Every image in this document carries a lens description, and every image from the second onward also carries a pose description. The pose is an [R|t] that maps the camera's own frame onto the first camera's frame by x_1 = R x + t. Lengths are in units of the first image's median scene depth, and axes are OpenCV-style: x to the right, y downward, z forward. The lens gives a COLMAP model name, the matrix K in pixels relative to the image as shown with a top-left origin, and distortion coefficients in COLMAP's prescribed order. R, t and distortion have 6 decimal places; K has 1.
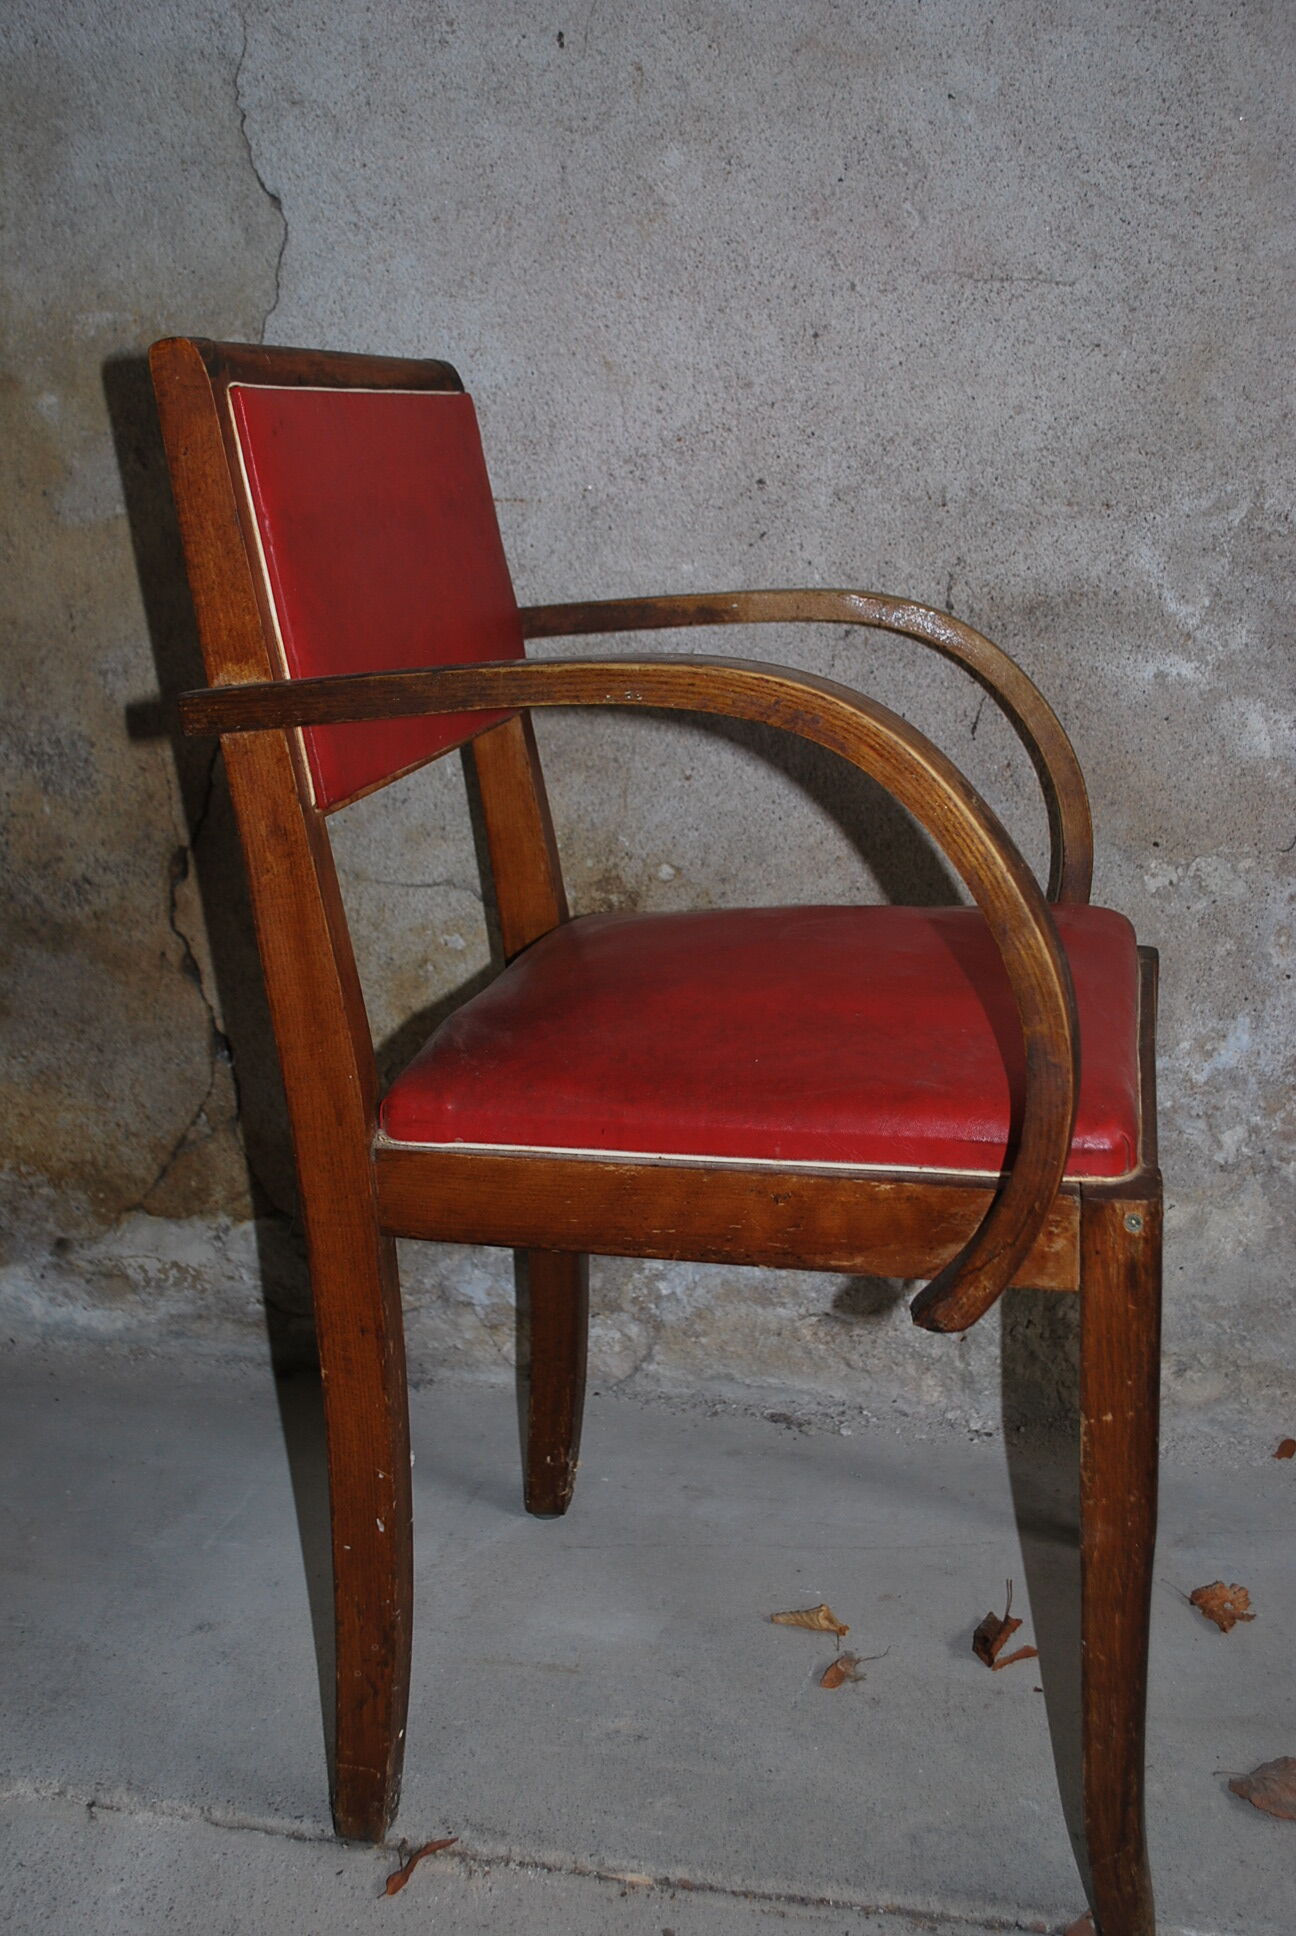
lens RADIAL K [[2072.9, 0, 648.0], [0, 2072.9, 968.0], [0, 0, 1]] dist [-0.051762, 0.004812]
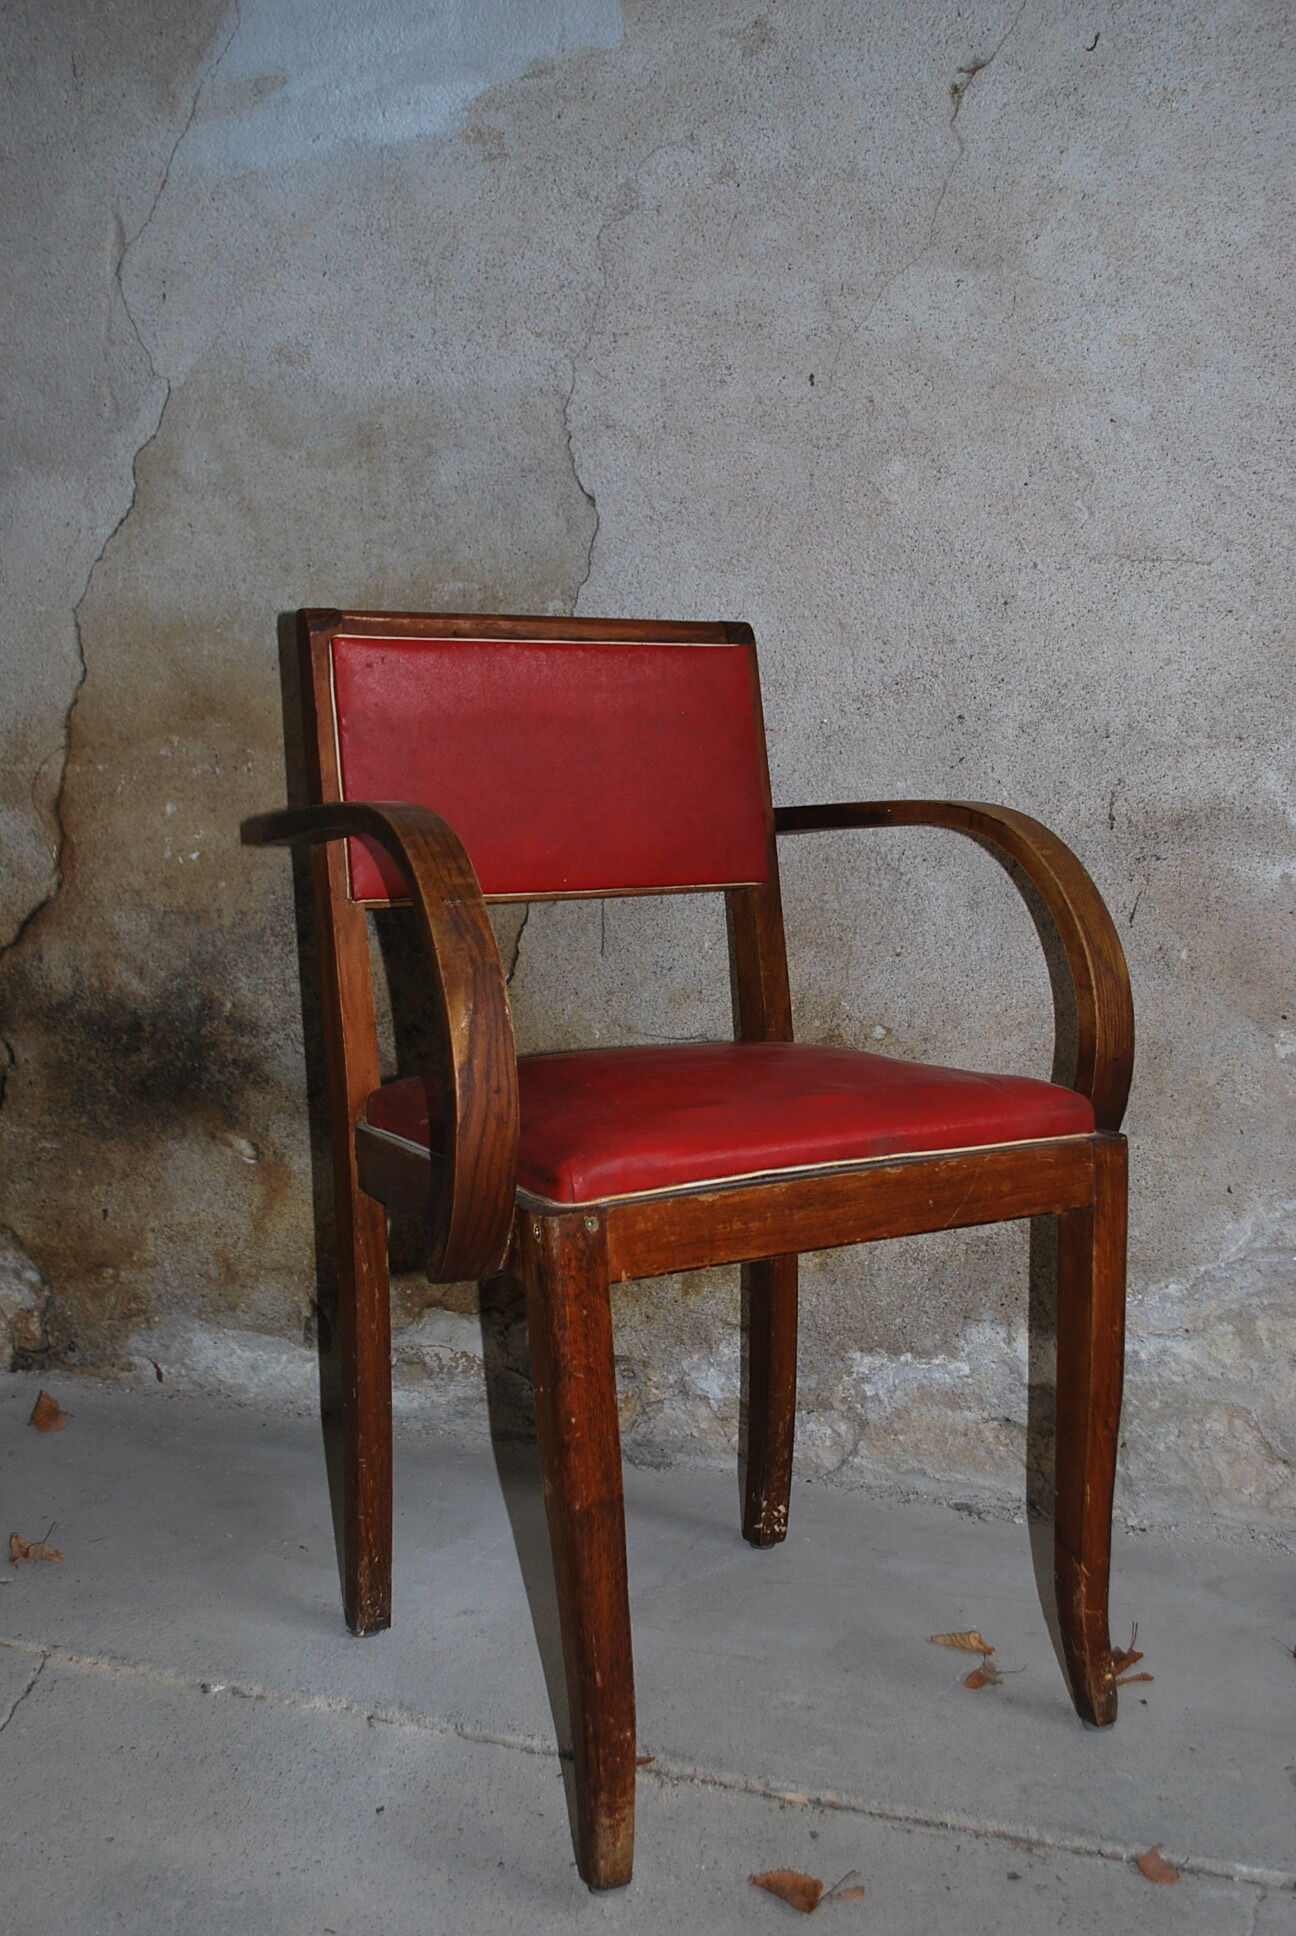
lens RADIAL K [[2072.9, 0, 648.0], [0, 2072.9, 968.0], [0, 0, 1]] dist [-0.051762, 0.004812]
pose [[0.988009, 0.032310, -0.150975, 0.063496], [-0.052465, 0.989928, -0.131490, 0.092899], [0.145206, 0.137834, 0.979753, -0.242501]]
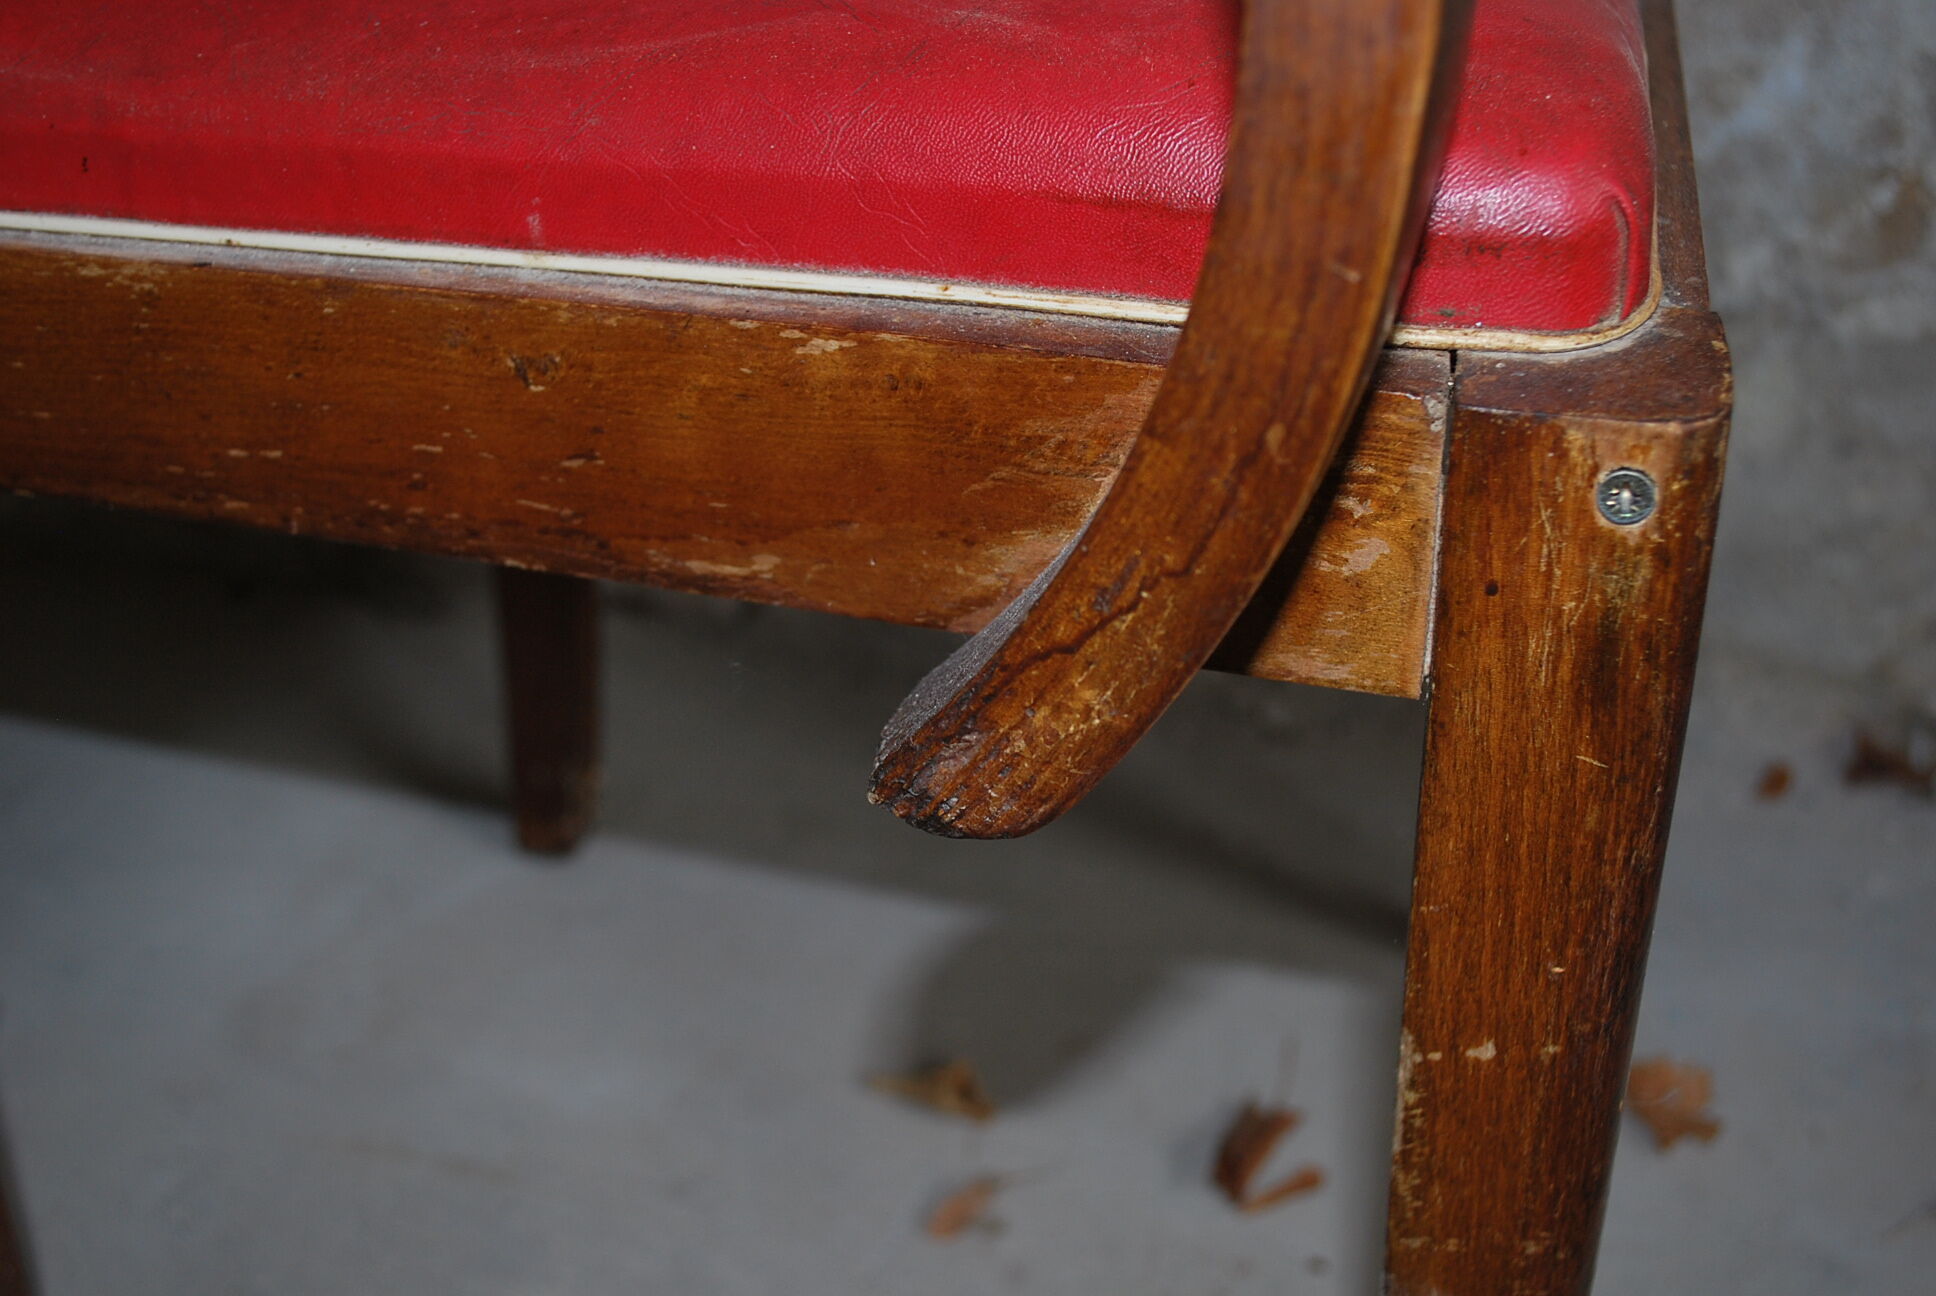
lens RADIAL K [[2072.9, 0, 968.0], [0, 2072.9, 648.0], [0, 0, 1]] dist [-0.051762, 0.004812]
pose [[0.998984, 0.030593, -0.033086, 0.100158], [-0.020836, 0.964621, 0.262816, 0.045554], [0.039956, -0.261859, 0.964279, 0.465572]]
